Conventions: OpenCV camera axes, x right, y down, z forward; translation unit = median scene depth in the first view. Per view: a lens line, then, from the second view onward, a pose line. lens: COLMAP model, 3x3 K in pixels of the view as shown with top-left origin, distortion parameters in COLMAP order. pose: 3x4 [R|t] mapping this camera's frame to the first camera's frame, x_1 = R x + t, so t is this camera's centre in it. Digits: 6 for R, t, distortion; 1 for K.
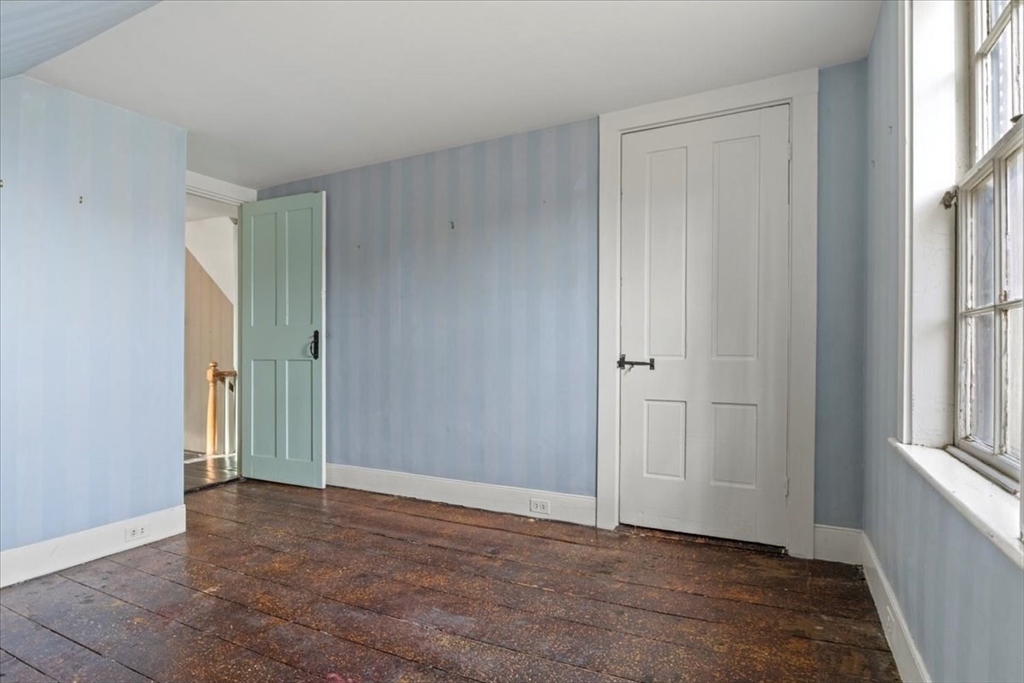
lens RADIAL K [[532.5, 0, 509.3], [0, 532.5, 344.7], [0, 0, 1]] dist [0.003447, -0.000986]
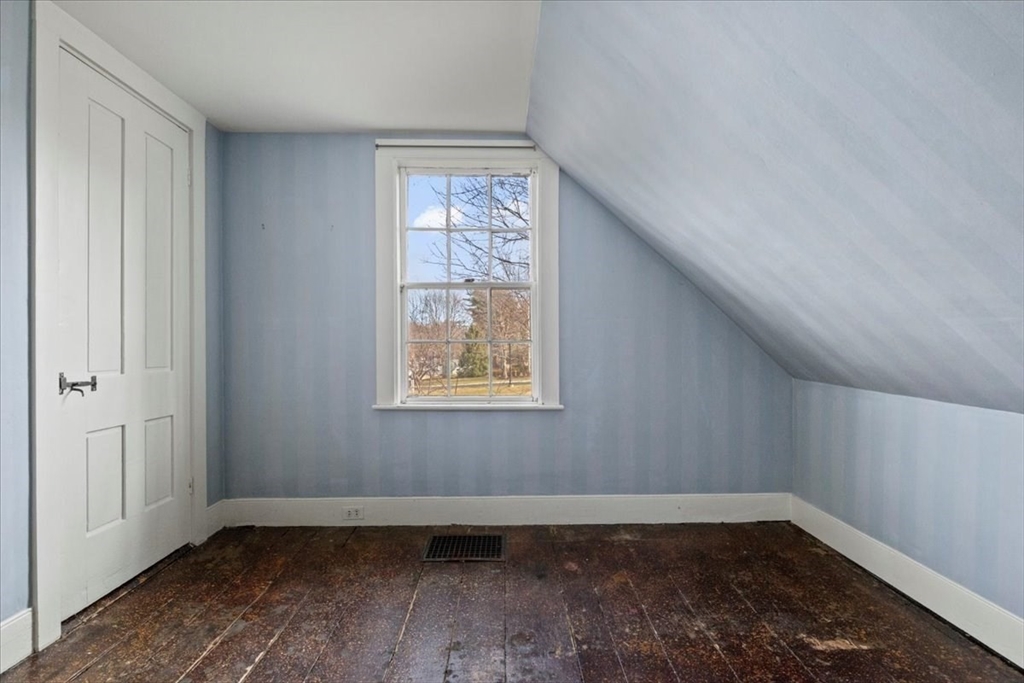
lens RADIAL K [[532.5, 0, 509.5], [0, 532.5, 341.5], [0, 0, 1]] dist [0.003447, -0.000986]
pose [[-0.458308, 0.006639, 0.888769, -0.708117], [-0.000348, 0.999971, -0.007649, -0.018167], [-0.888794, -0.003814, -0.458292, 0.874662]]
